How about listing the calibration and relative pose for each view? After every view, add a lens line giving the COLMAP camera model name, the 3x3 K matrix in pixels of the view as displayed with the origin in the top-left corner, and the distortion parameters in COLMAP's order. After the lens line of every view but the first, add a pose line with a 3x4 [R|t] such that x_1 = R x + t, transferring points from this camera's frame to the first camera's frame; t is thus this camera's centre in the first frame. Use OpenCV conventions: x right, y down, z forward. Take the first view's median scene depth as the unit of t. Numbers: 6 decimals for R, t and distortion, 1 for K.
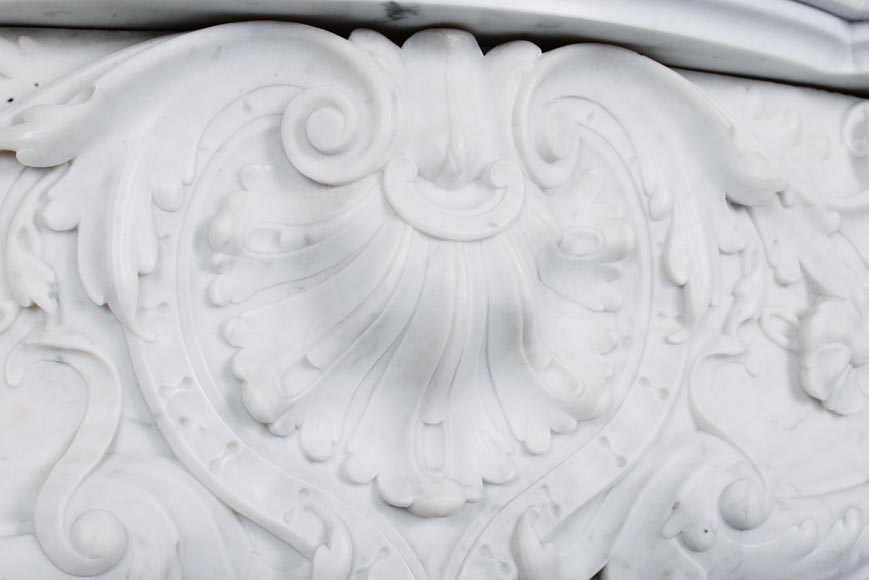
lens RADIAL K [[1346.7, 0, 434.5], [0, 1346.7, 290.0], [0, 0, 1]] dist [-0.136599, -0.007057]
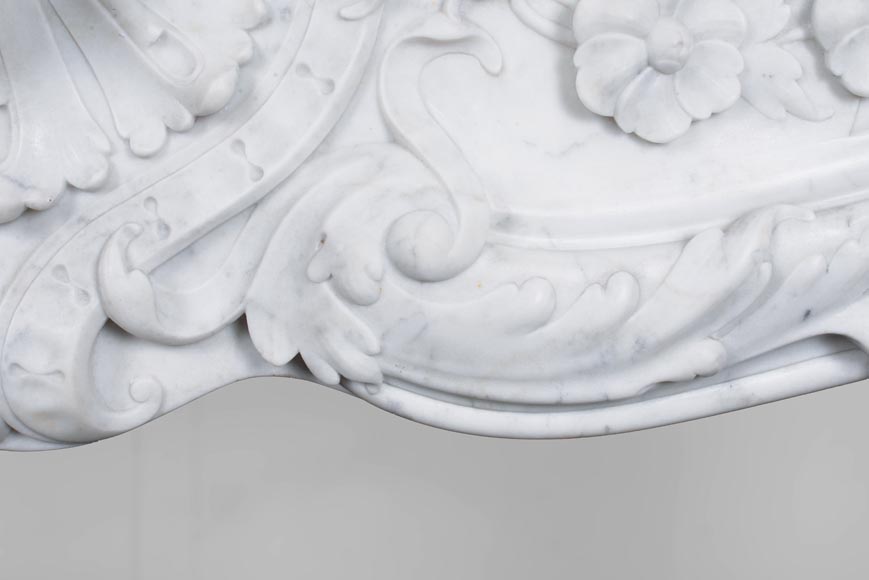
lens RADIAL K [[1346.7, 0, 434.5], [0, 1346.7, 290.0], [0, 0, 1]] dist [-0.136599, -0.007057]
pose [[0.940224, 0.080087, -0.331007, 0.505354], [-0.033606, 0.989031, 0.143835, 0.084268], [0.338896, -0.124113, 0.932602, 0.340170]]
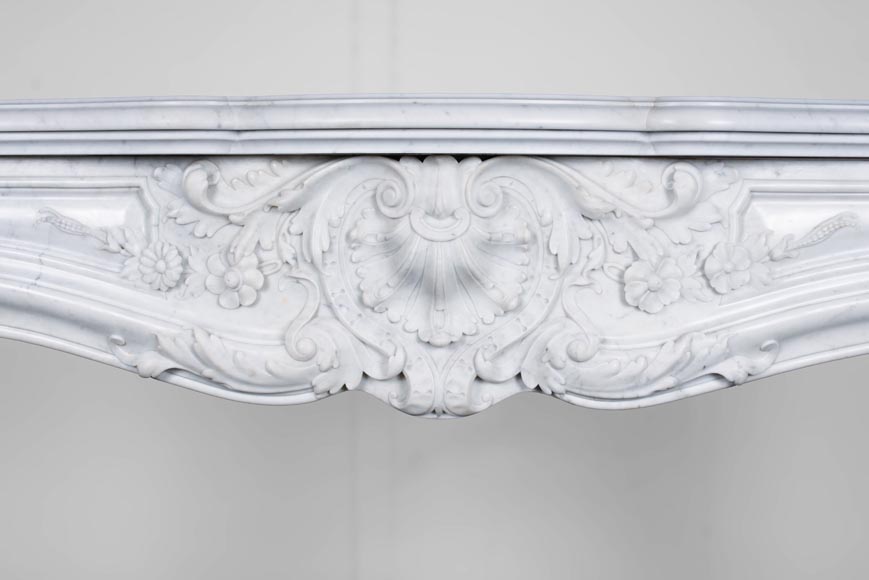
lens RADIAL K [[1284.9, 0, 433.3], [0, 1284.9, 321.2], [0, 0, 1]] dist [-0.048342, 0.015763]
pose [[0.920030, 0.061055, -0.387063, 0.904786], [0.006682, 0.985198, 0.171288, -0.287271], [0.391792, -0.160177, 0.906004, -1.165793]]
